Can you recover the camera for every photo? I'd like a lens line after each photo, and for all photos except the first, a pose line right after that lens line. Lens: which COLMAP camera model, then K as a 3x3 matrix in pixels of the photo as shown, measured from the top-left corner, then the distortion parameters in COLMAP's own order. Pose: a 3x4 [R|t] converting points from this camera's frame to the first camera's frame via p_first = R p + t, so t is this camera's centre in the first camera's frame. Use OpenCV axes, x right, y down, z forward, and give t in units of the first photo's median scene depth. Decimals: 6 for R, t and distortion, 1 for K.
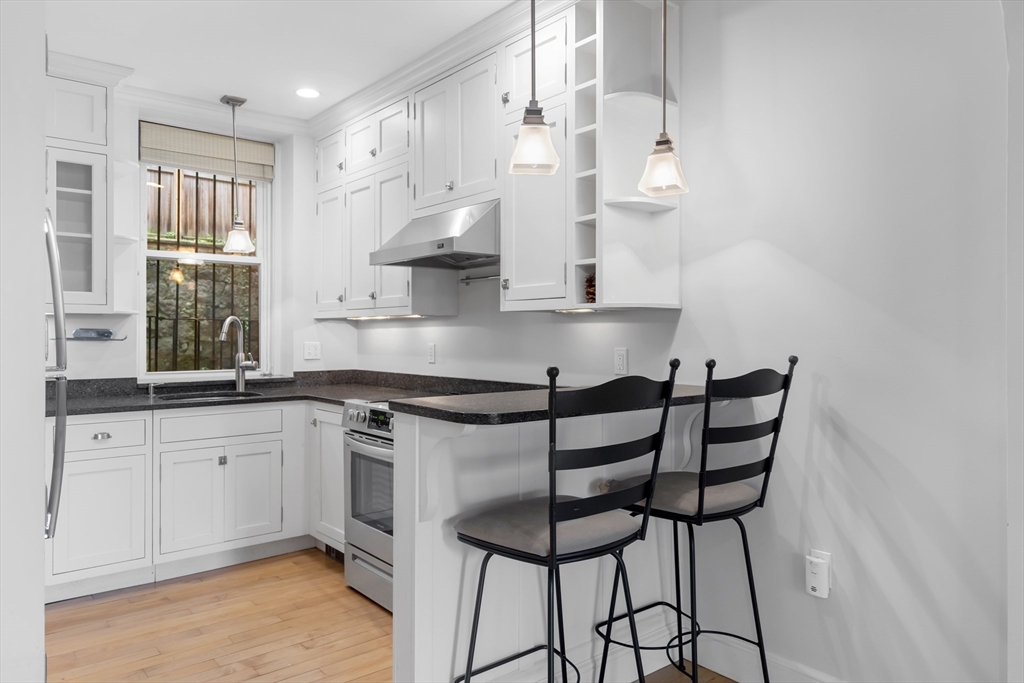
lens RADIAL K [[690.2, 0, 511.2], [0, 690.2, 331.0], [0, 0, 1]] dist [0.016196, -0.002629]
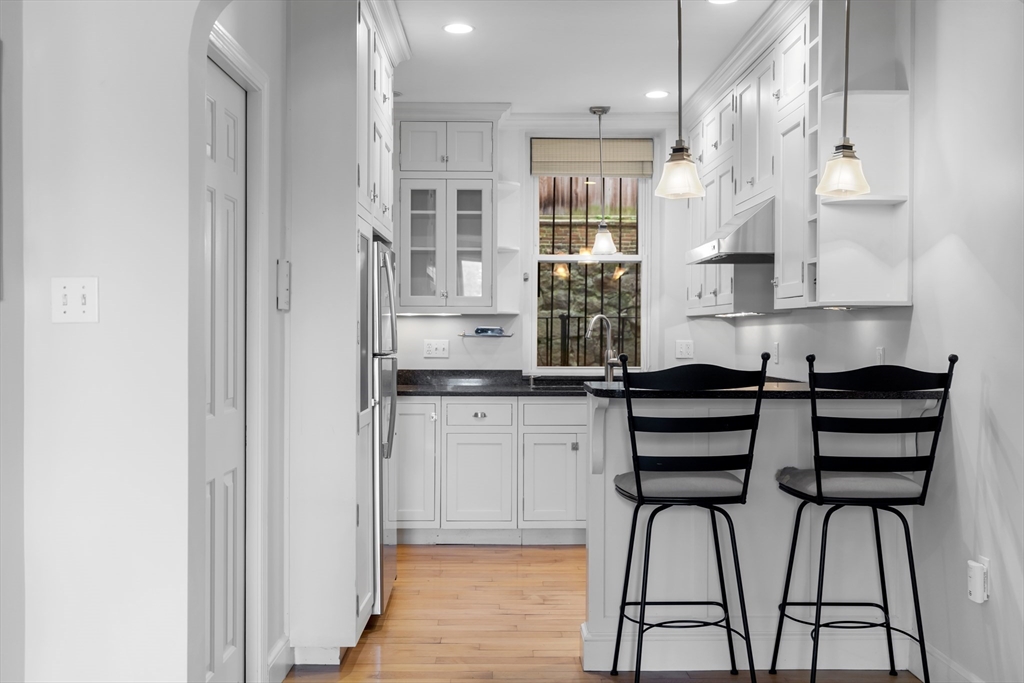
lens RADIAL K [[1004.4, 0, 512.0], [0, 1004.4, 341.5], [0, 0, 1]] dist [0.007394, 0.002661]
pose [[0.784653, 0.009227, -0.619867, 0.462148], [-0.001719, 0.999918, 0.012709, 0.000048], [0.619933, -0.008907, 0.784604, -0.293756]]
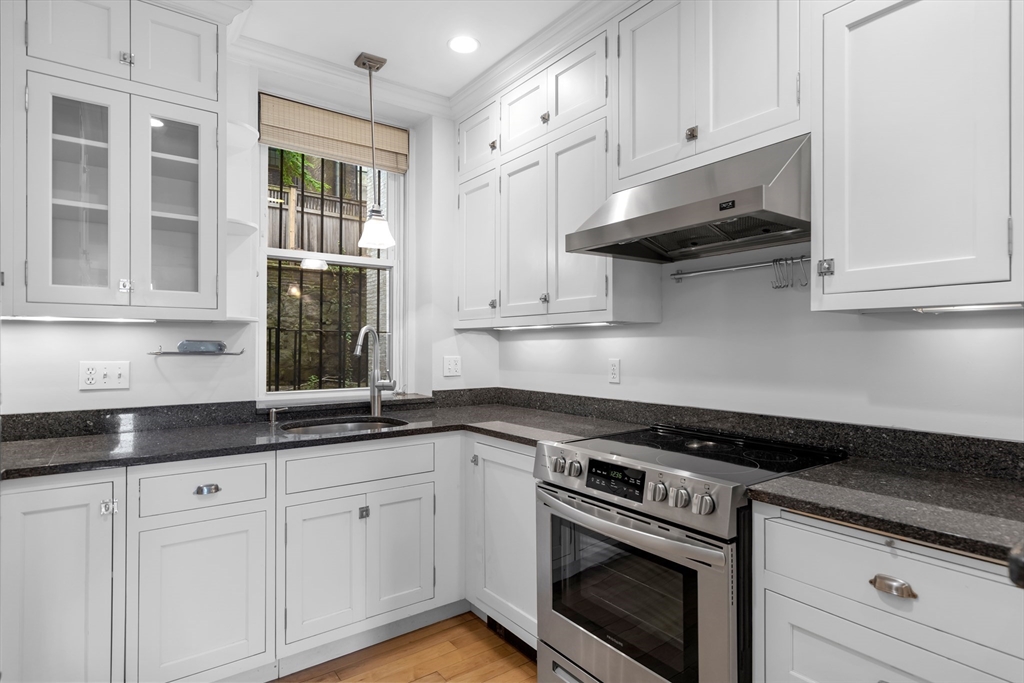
lens RADIAL K [[540.9, 0, 512.0], [0, 540.9, 341.5], [0, 0, 1]] dist [0.011734, 0.000917]
pose [[0.998371, -0.000937, -0.057047, -0.205746], [0.000675, 0.999989, -0.004616, 0.001135], [0.057051, 0.004570, 0.998361, 0.385746]]
